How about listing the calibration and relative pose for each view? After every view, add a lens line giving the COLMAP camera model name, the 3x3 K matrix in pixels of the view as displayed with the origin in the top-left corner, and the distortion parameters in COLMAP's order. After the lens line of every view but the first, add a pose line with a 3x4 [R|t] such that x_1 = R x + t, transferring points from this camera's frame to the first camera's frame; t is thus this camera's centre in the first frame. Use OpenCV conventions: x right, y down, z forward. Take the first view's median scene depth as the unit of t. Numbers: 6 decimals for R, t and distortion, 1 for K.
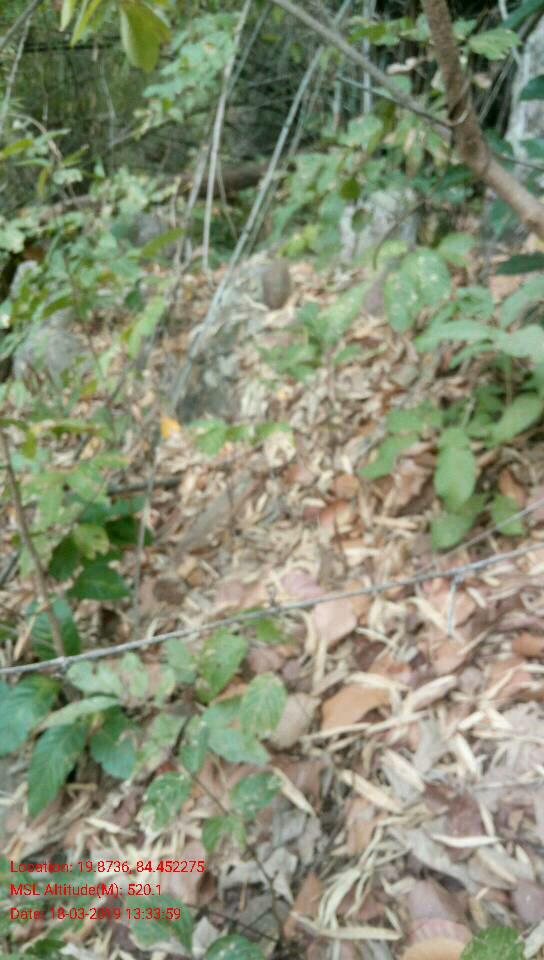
lens RADIAL K [[754.2, 0, 269.4], [0, 754.2, 482.8], [0, 0, 1]] dist [0.046045, -0.101842]
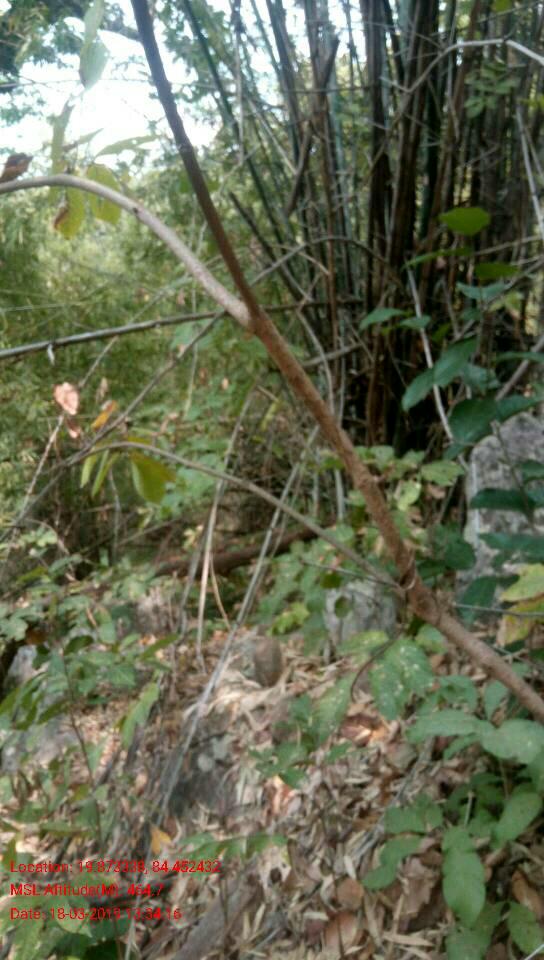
lens RADIAL K [[754.2, 0, 270.5], [0, 754.2, 475.2], [0, 0, 1]] dist [0.046045, -0.101842]
pose [[0.999278, -0.034447, 0.016015, 0.007337], [0.037972, 0.893461, -0.447534, -0.043423], [0.001107, 0.447819, 0.894124, -0.055106]]
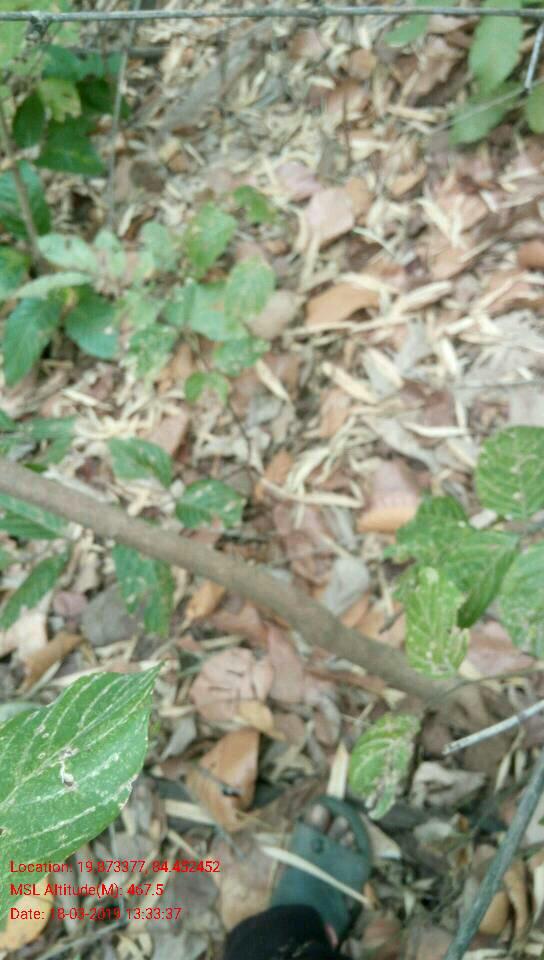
lens RADIAL K [[754.2, 0, 267.7], [0, 754.2, 484.2], [0, 0, 1]] dist [0.046045, -0.101842]
pose [[0.995159, 0.080875, 0.055838, -0.012636], [-0.097196, 0.894009, 0.437380, 0.066108], [-0.014546, -0.440690, 0.897541, 0.028385]]
